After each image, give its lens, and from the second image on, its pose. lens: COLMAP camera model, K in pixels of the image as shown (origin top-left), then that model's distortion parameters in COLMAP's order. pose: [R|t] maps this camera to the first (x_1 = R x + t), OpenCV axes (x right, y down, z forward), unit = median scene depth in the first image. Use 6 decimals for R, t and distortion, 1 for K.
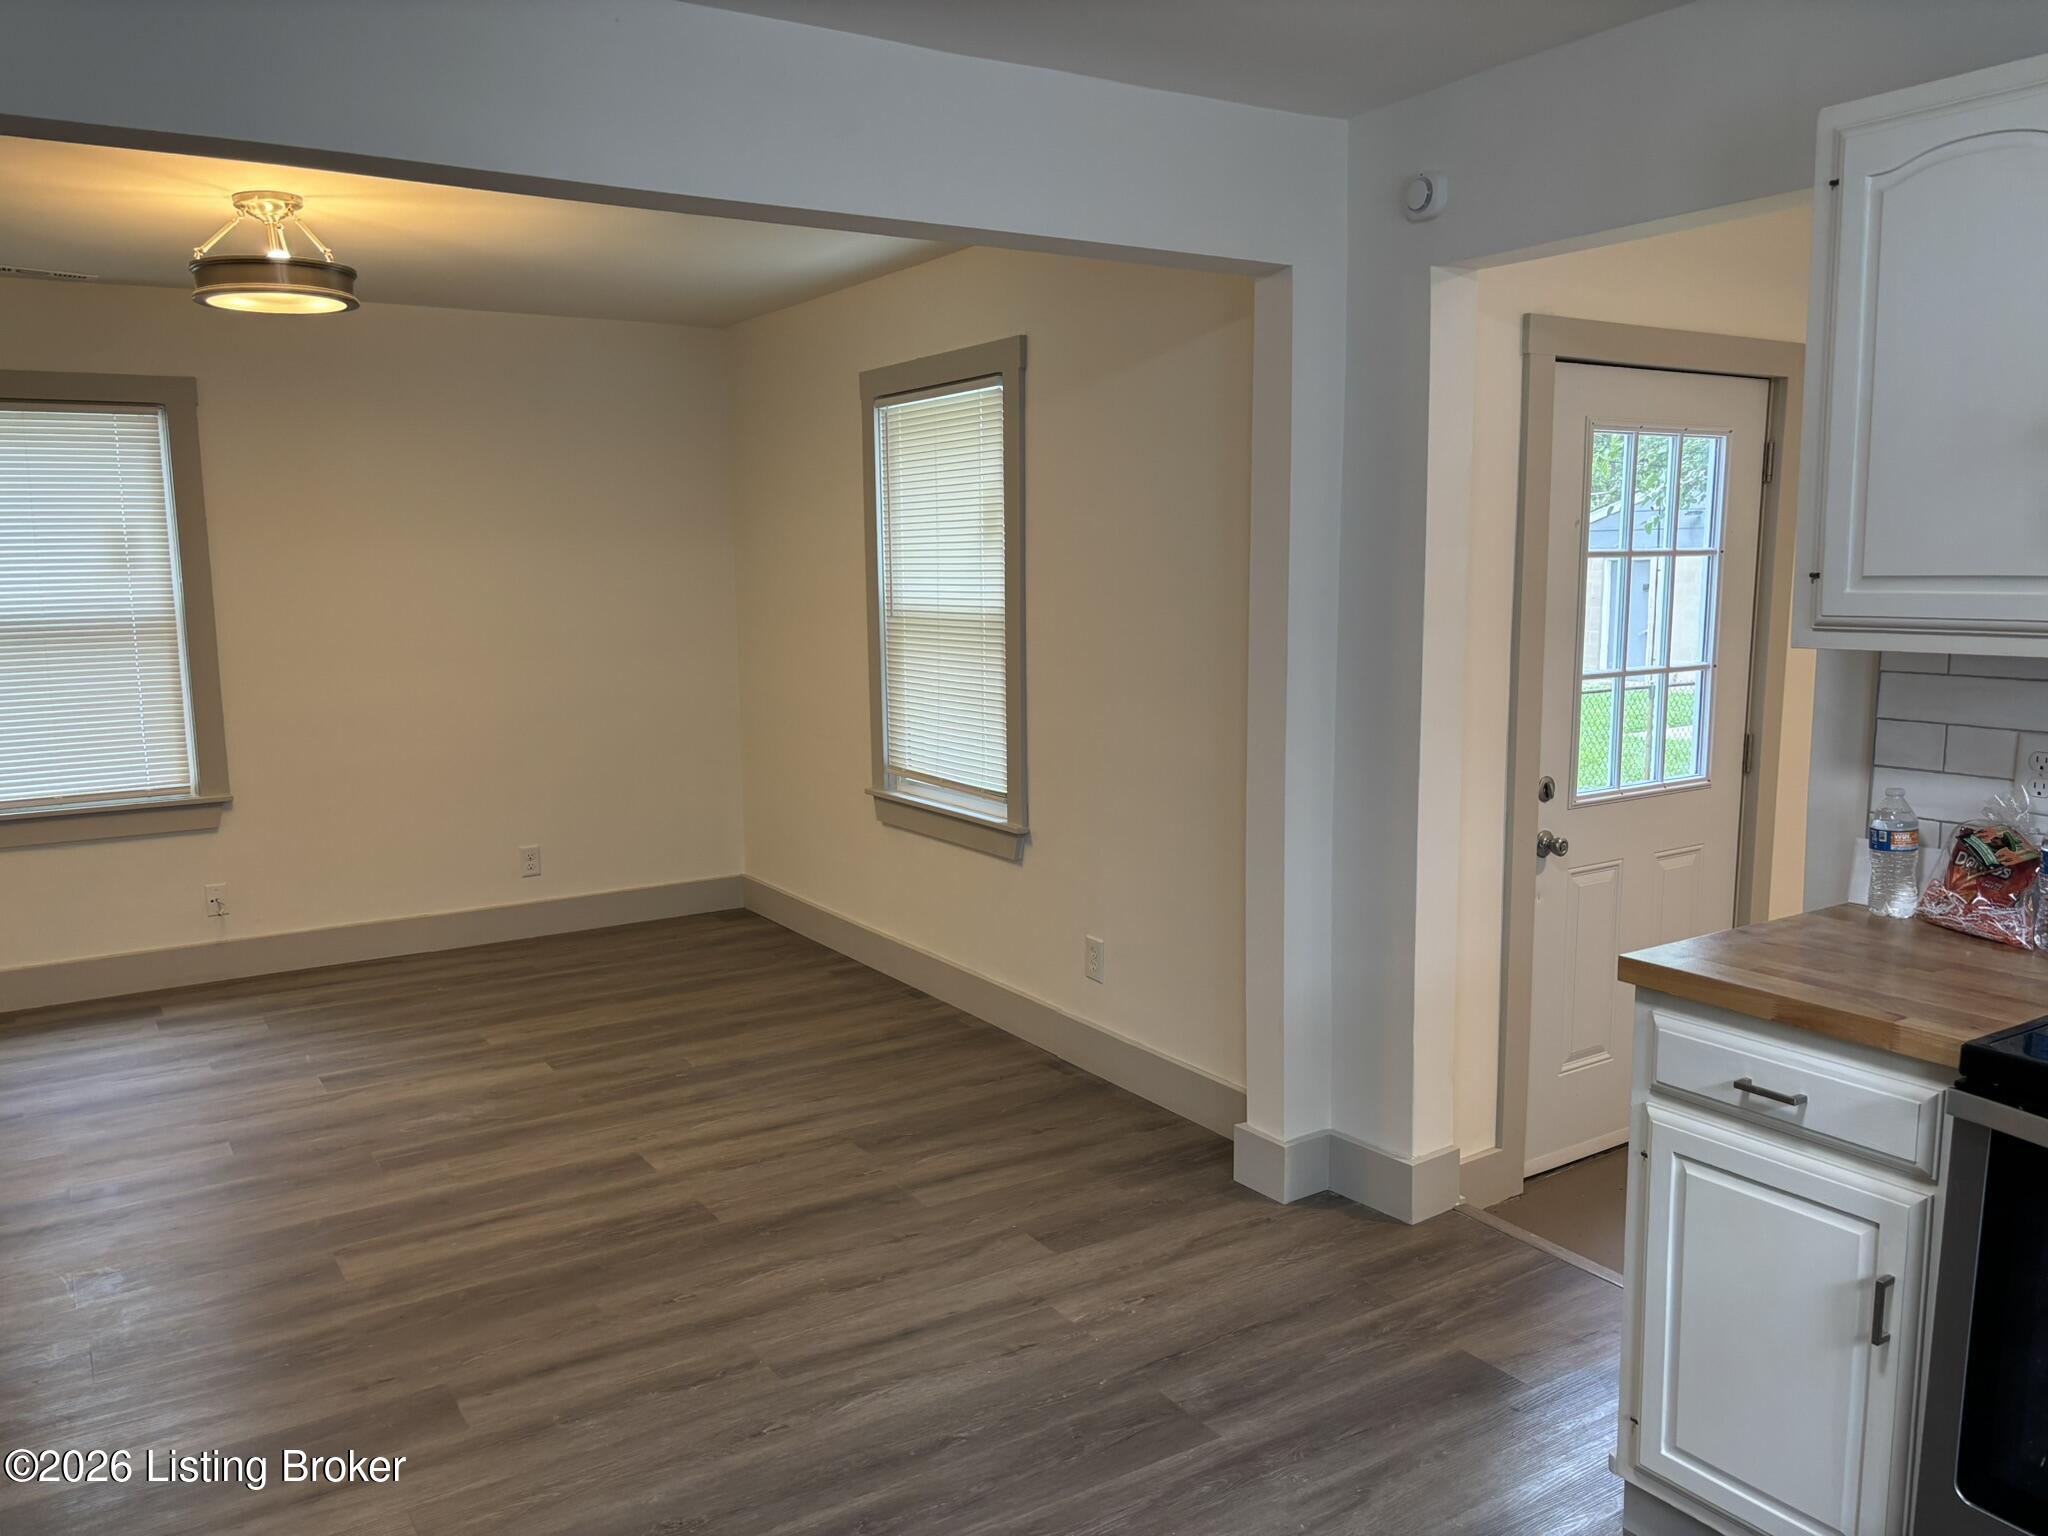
lens RADIAL K [[1591.0, 0, 1024.0], [0, 1591.0, 768.0], [0, 0, 1]] dist [0.061684, -0.057219]
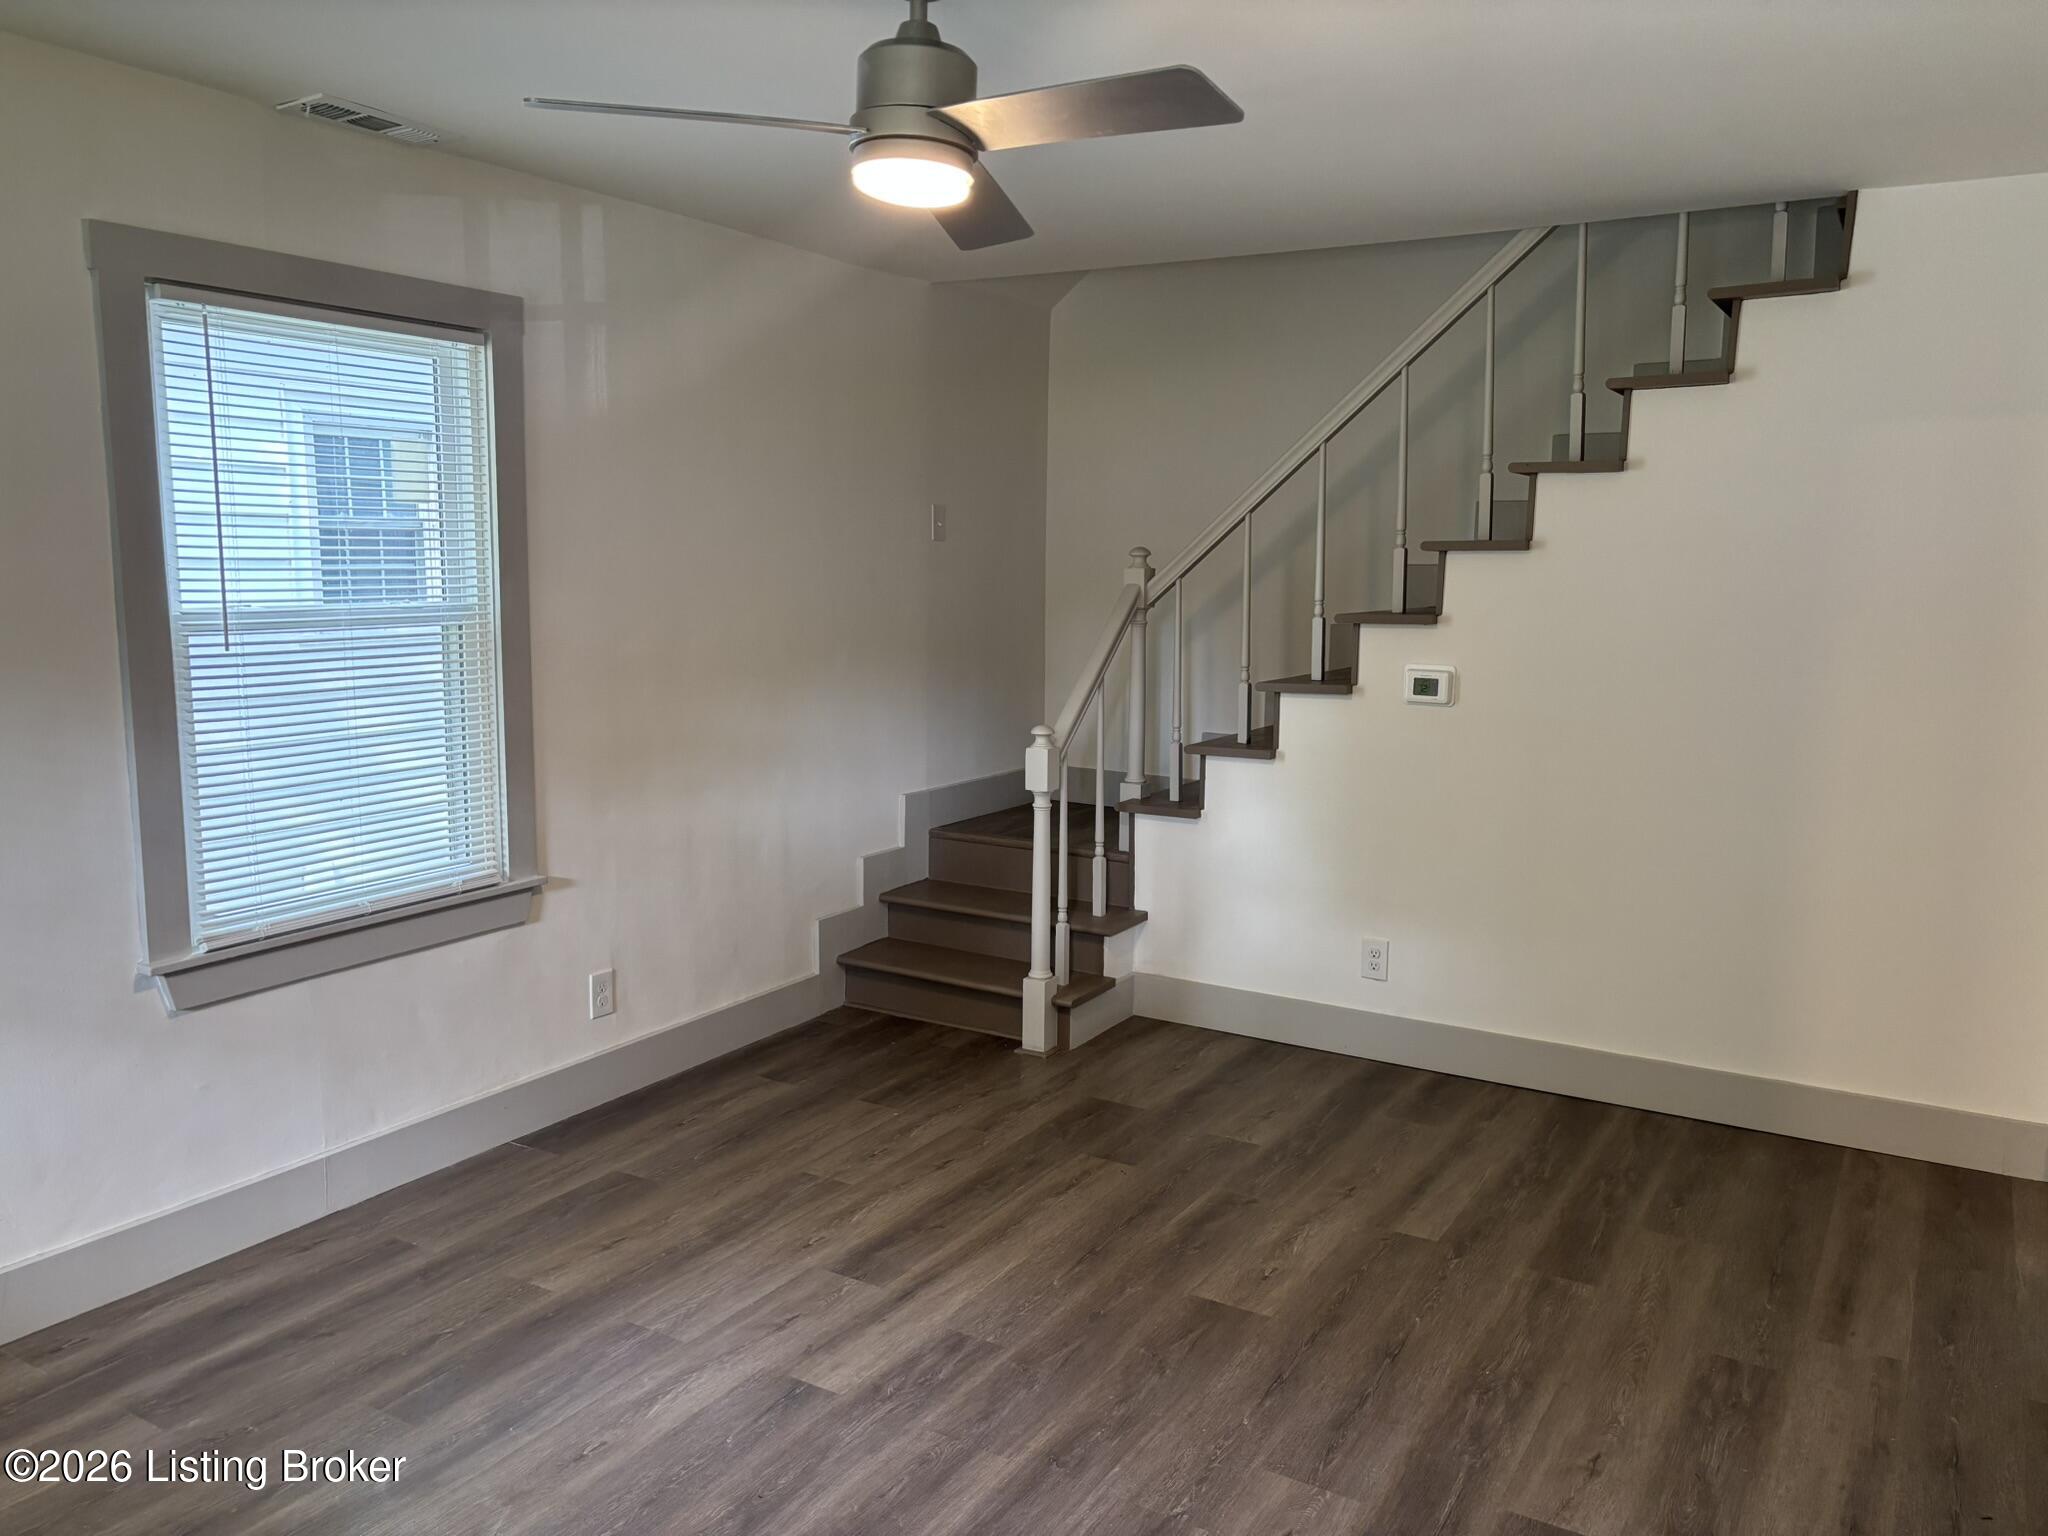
lens RADIAL K [[1578.0, 0, 1029.7], [0, 1578.0, 780.2], [0, 0, 1]] dist [0.057000, 0.005296]
pose [[0.884639, -0.050143, 0.463572, -0.715961], [0.049477, 0.998683, 0.013606, -0.028840], [-0.463643, 0.010900, 0.885955, 0.297597]]
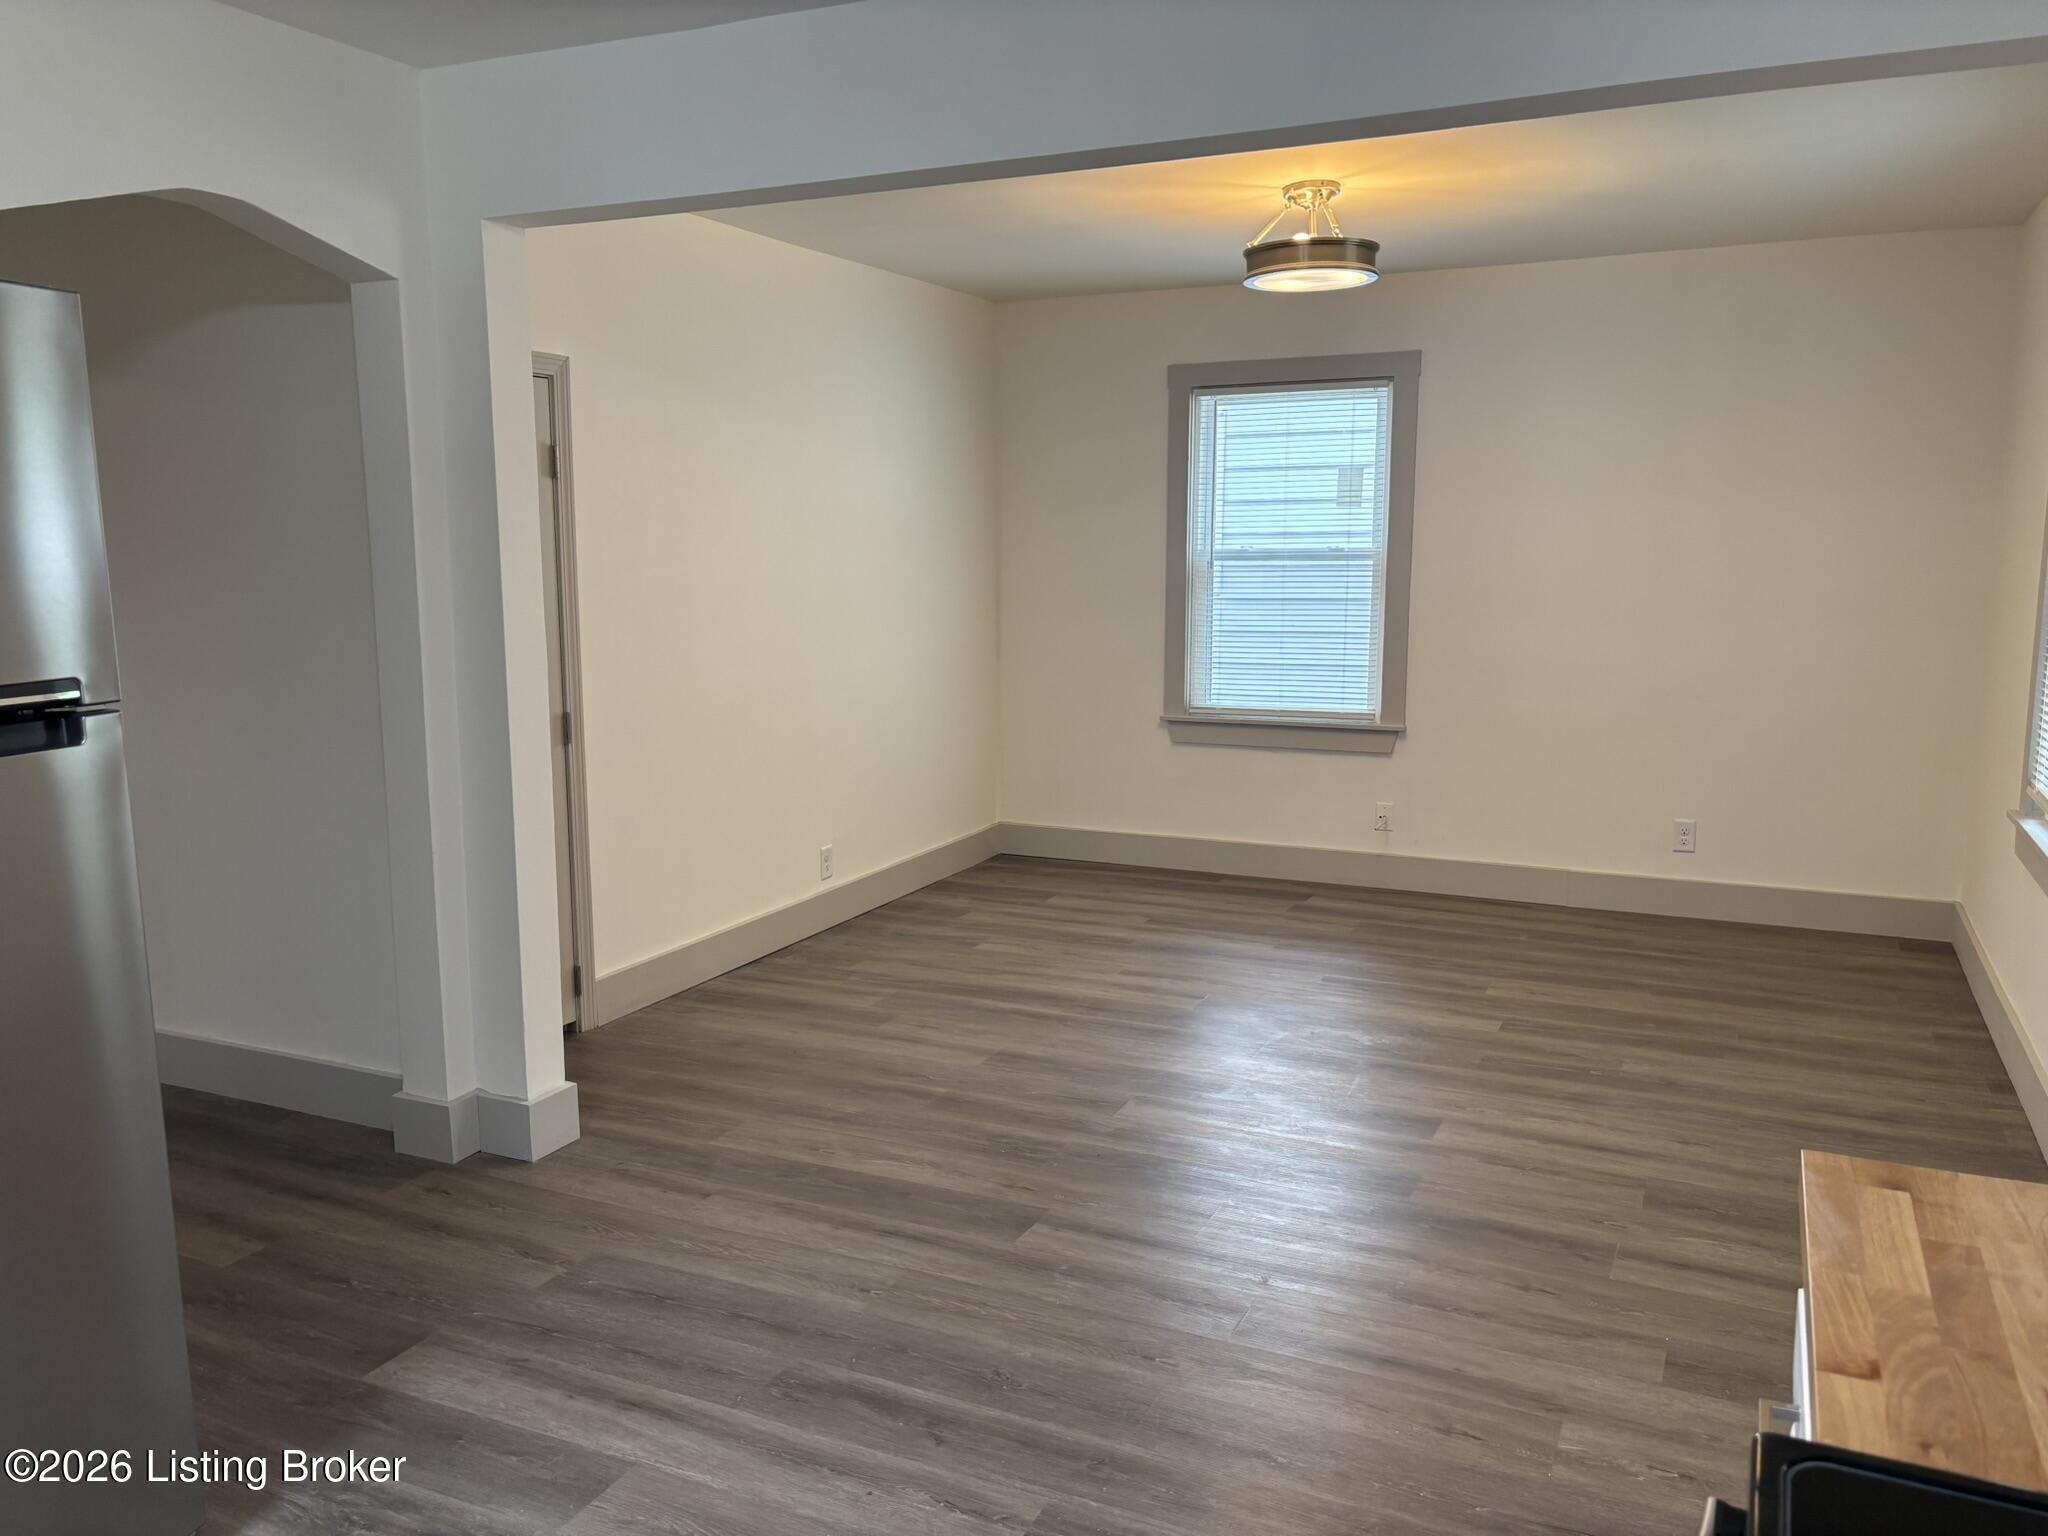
lens RADIAL K [[1578.0, 0, 1029.7], [0, 1578.0, 780.2], [0, 0, 1]] dist [0.057000, 0.005296]
pose [[0.544708, 0.145840, -0.825847, 0.319745], [-0.121979, 0.988068, 0.094033, -0.020165], [0.829707, 0.049515, 0.555998, 0.194633]]
